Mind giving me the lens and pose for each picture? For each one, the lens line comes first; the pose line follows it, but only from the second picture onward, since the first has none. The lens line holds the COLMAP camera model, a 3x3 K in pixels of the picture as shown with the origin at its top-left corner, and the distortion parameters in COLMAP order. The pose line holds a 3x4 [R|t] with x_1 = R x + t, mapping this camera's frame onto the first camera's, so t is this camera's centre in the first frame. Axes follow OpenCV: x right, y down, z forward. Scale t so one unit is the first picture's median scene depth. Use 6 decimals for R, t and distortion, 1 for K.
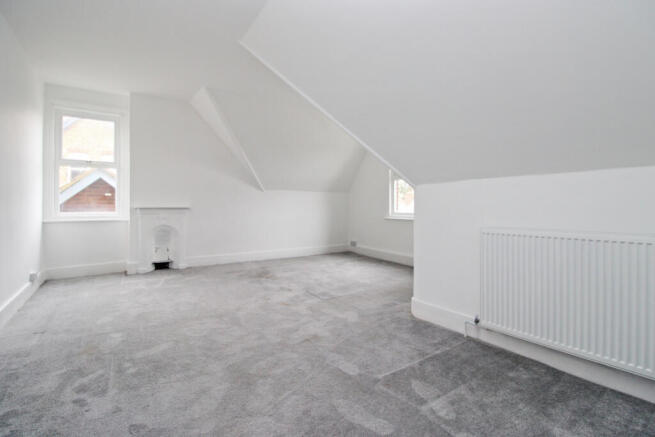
lens RADIAL K [[307.4, 0, 327.5], [0, 307.4, 218.5], [0, 0, 1]] dist [-0.021889, -0.000300]
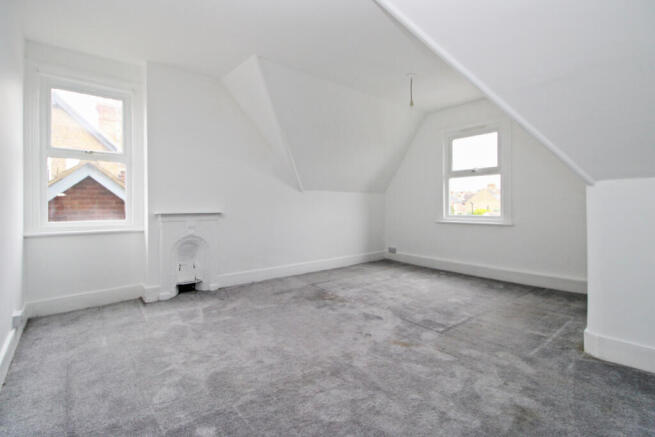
lens RADIAL K [[305.9, 0, 327.5], [0, 305.9, 218.5], [0, 0, 1]] dist [-0.001464, -0.000286]
pose [[0.996014, -0.014148, 0.088066, -0.272816], [0.014544, 0.999887, -0.003857, -0.015033], [-0.088001, 0.005122, 0.996107, 0.204694]]
